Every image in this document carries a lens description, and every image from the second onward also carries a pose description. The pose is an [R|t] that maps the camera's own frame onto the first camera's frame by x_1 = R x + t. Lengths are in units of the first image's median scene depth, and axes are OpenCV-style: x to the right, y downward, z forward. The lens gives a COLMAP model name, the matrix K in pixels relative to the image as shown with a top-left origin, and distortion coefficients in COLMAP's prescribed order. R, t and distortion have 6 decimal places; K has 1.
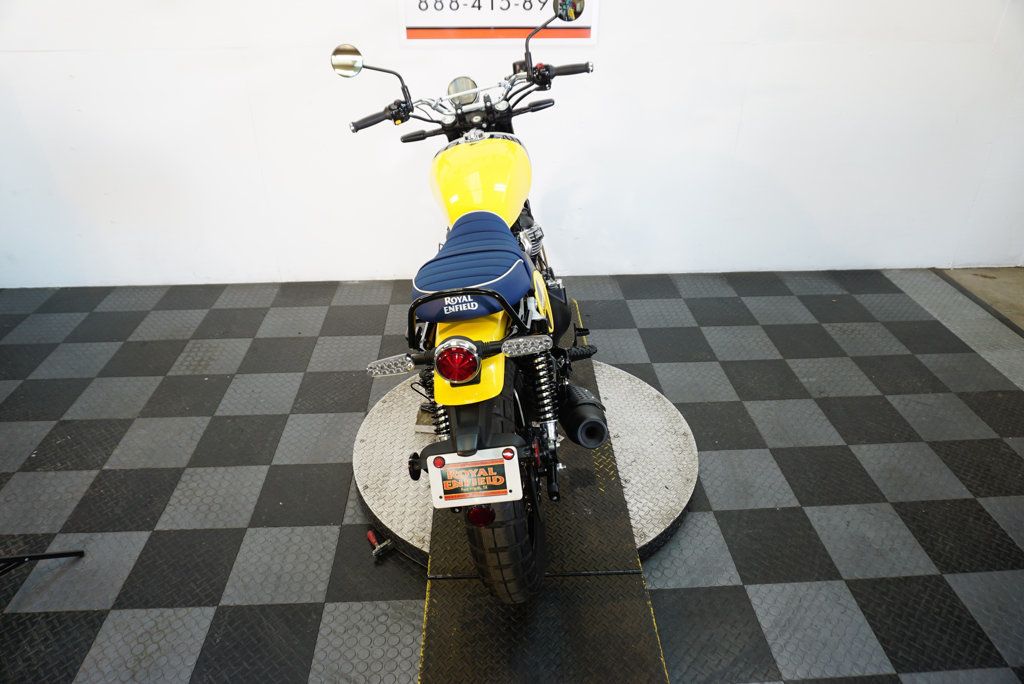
lens RADIAL K [[688.4, 0, 507.2], [0, 688.4, 338.9], [0, 0, 1]] dist [-0.047898, 0.024263]
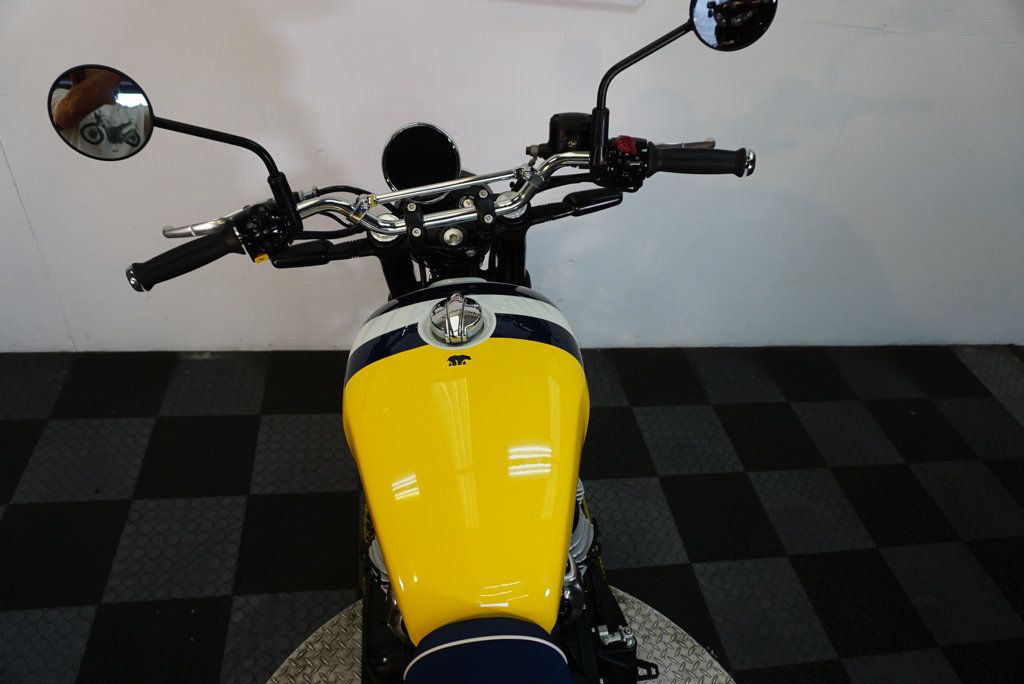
lens RADIAL K [[688.4, 0, 507.2], [0, 688.4, 338.9], [0, 0, 1]] dist [-0.047898, 0.024263]
pose [[0.987238, 0.024295, 0.157387, -0.077219], [-0.048499, 0.987216, 0.151828, -0.323704], [-0.151686, -0.157524, 0.975796, 0.567968]]
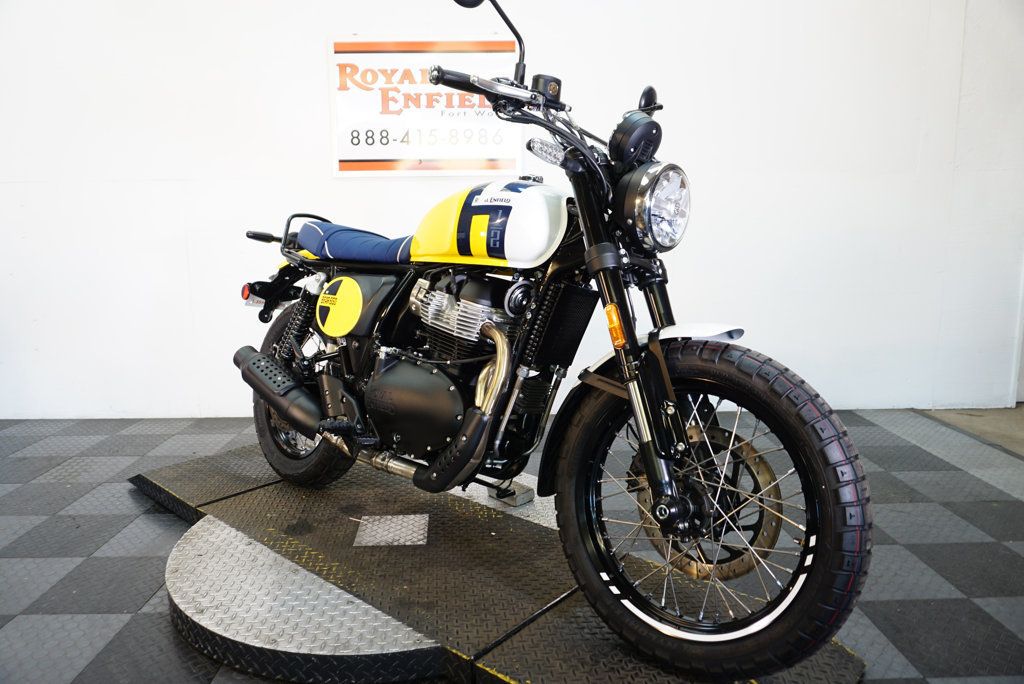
lens RADIAL K [[688.4, 0, 507.2], [0, 688.4, 338.9], [0, 0, 1]] dist [-0.047898, 0.024263]
pose [[0.999302, -0.001423, -0.037329, 0.194475], [-0.012284, 0.931189, -0.364330, 0.234621], [0.035278, 0.364534, 0.930521, 0.163397]]
